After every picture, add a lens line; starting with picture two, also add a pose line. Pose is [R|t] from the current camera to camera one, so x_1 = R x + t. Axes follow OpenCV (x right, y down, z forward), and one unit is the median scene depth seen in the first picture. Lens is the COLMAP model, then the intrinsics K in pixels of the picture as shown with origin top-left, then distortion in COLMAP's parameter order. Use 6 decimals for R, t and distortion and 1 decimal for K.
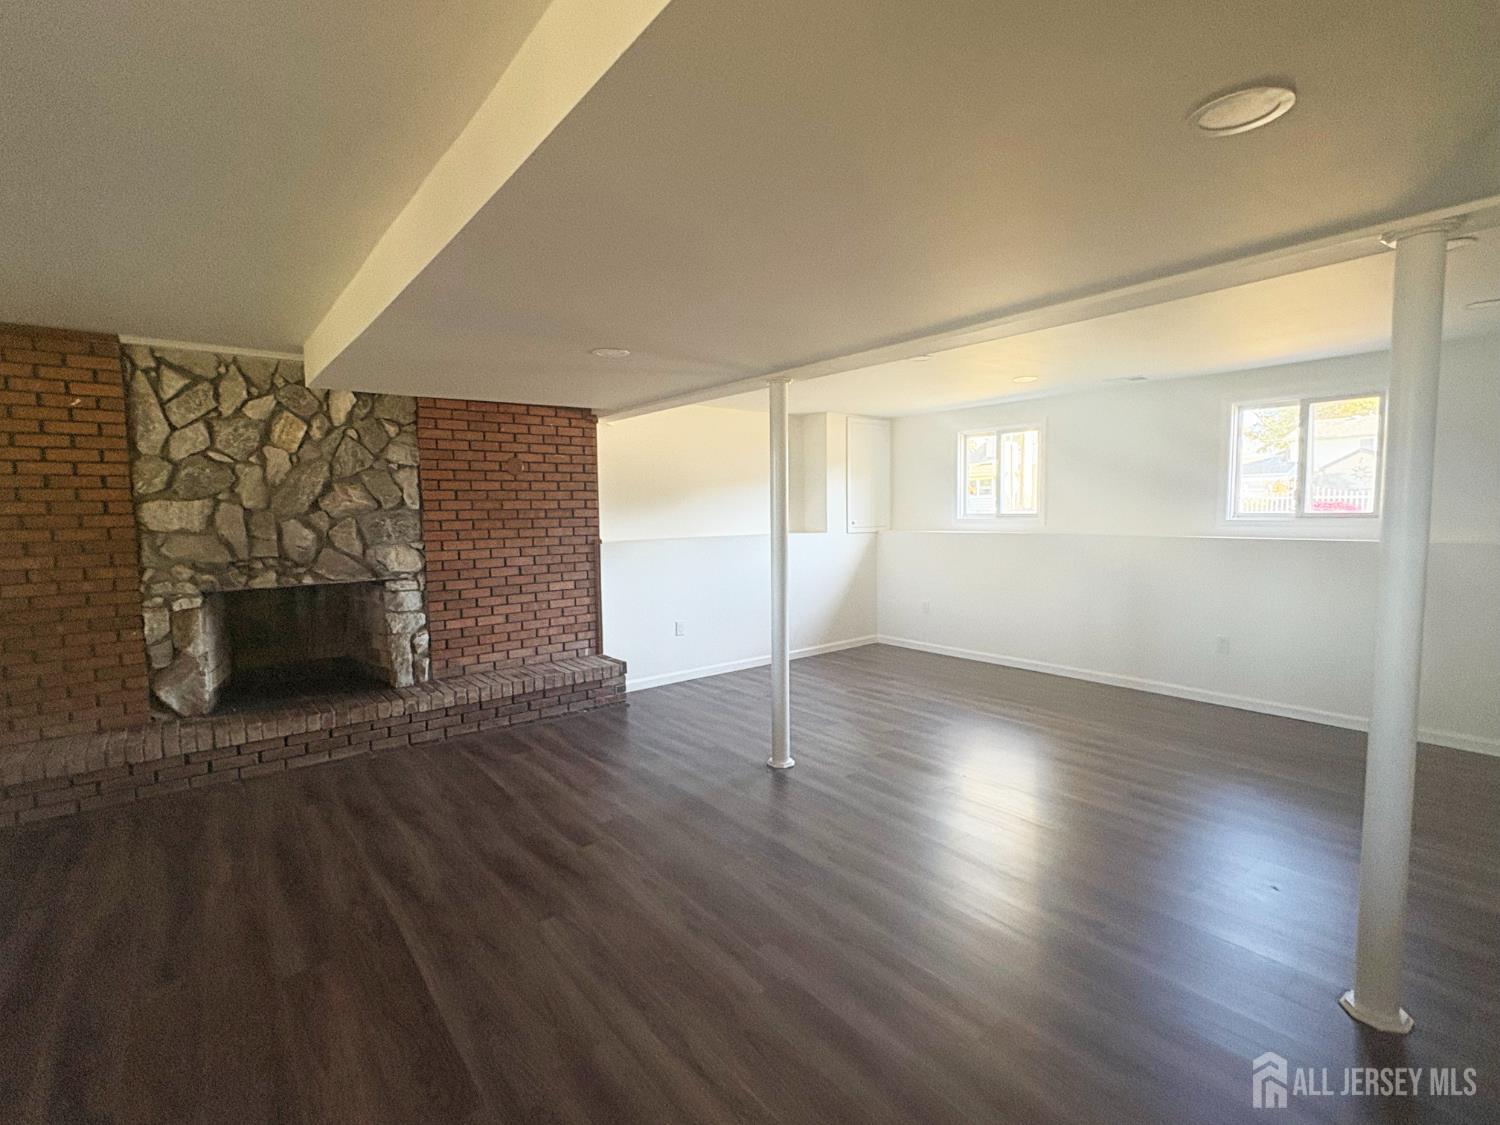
lens RADIAL K [[701.8, 0, 750.0], [0, 701.8, 562.5], [0, 0, 1]] dist [-0.012486, 0.011470]
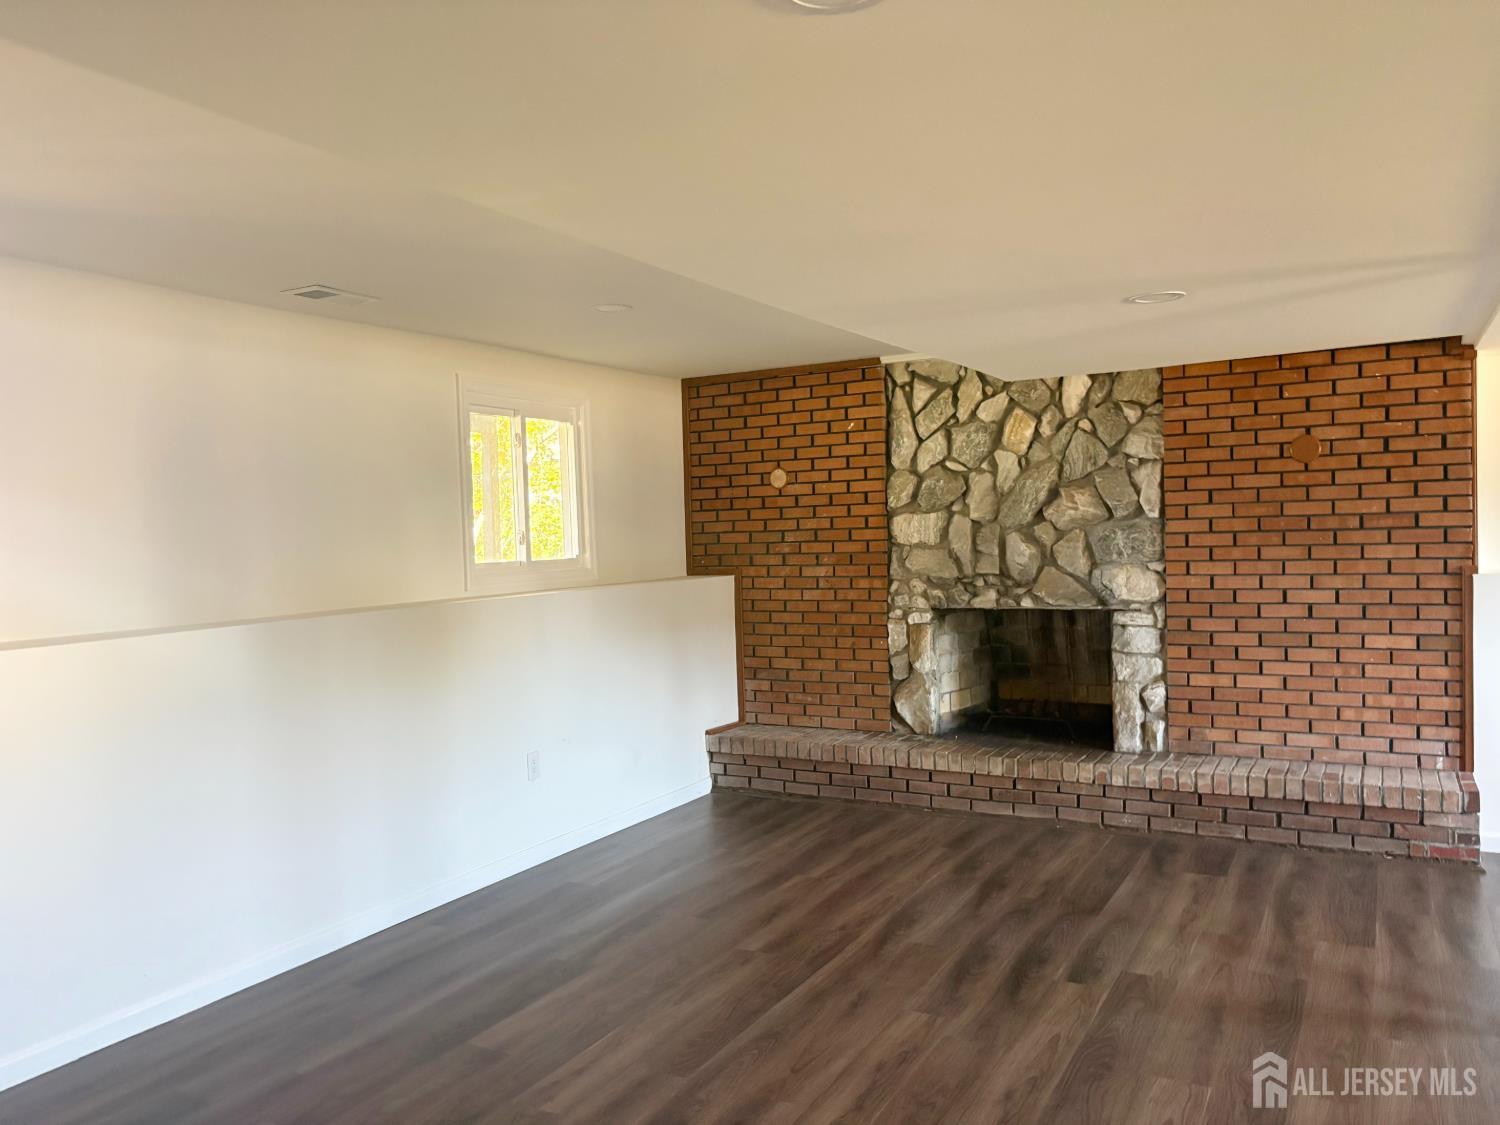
lens RADIAL K [[1125.0, 0, 724.6], [0, 1125.0, 580.0], [0, 0, 1]] dist [0.055432, -0.076585]
pose [[0.368469, 0.044027, -0.928597, 0.501471], [-0.047845, 0.998452, 0.028354, -0.023691], [0.928408, 0.033981, 0.370006, 0.141929]]
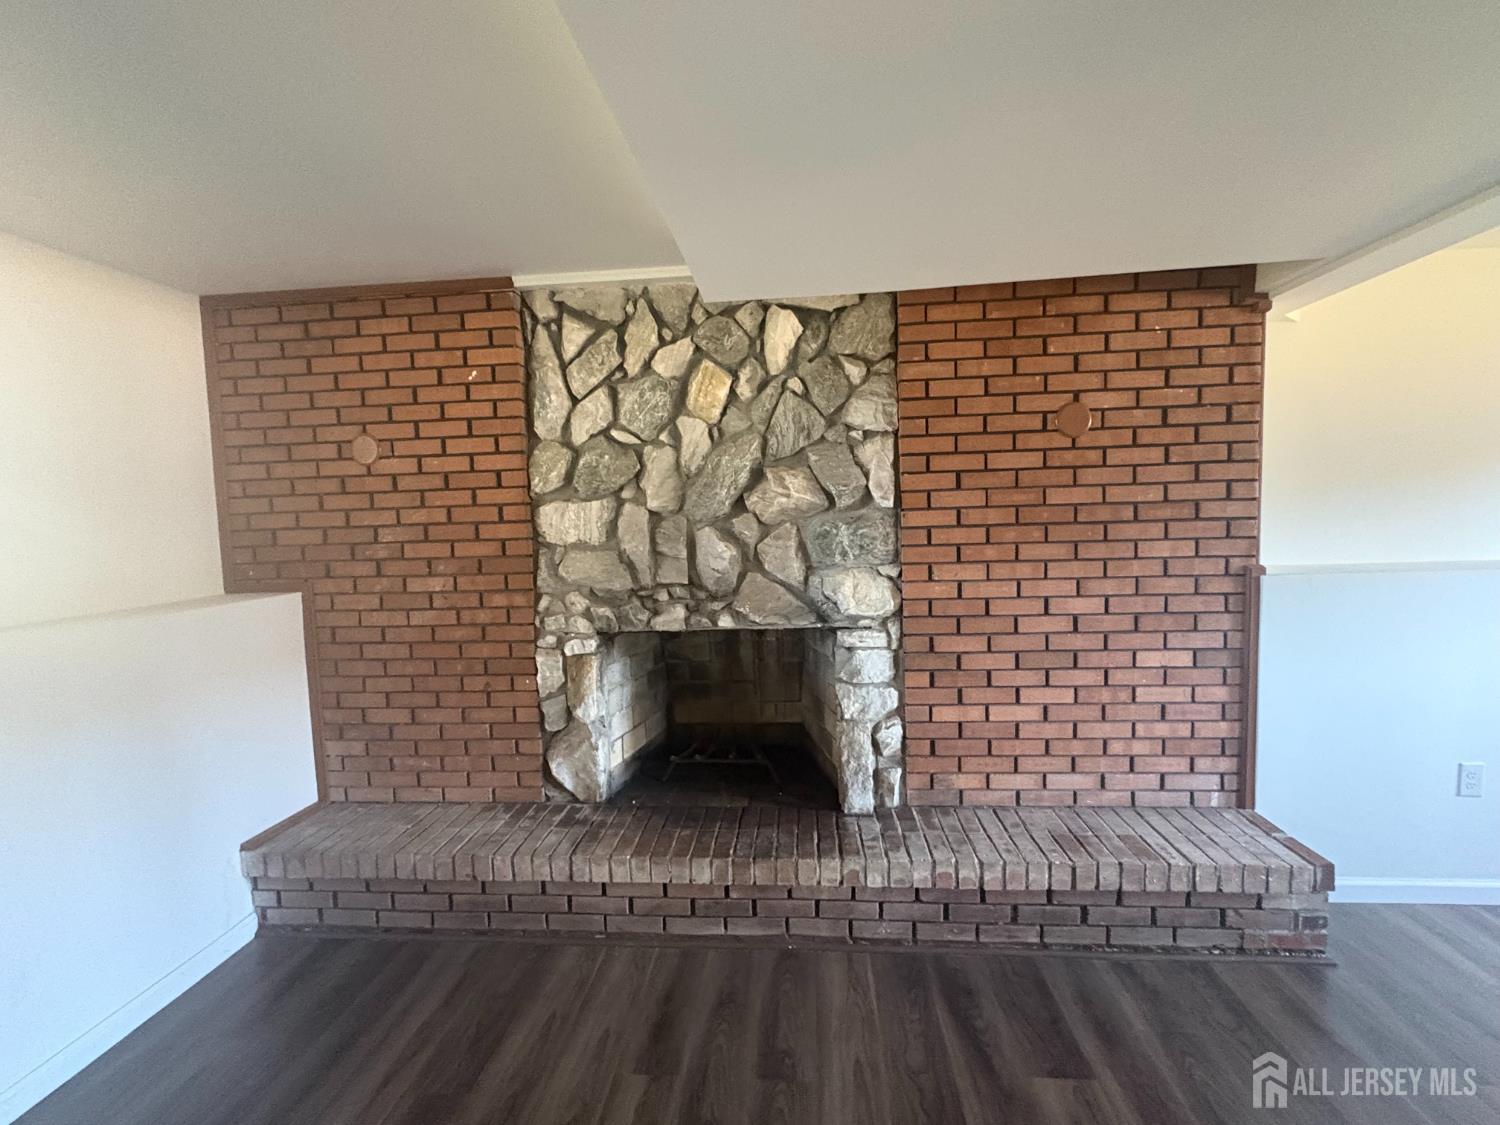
lens RADIAL K [[676.2, 0, 750.0], [0, 676.2, 562.5], [0, 0, 1]] dist [-0.000739, 0.000024]
pose [[0.726113, 0.039589, -0.686434, -0.189547], [-0.032292, 0.999203, 0.023469, -0.043019], [0.686816, 0.005126, 0.726813, 0.553329]]
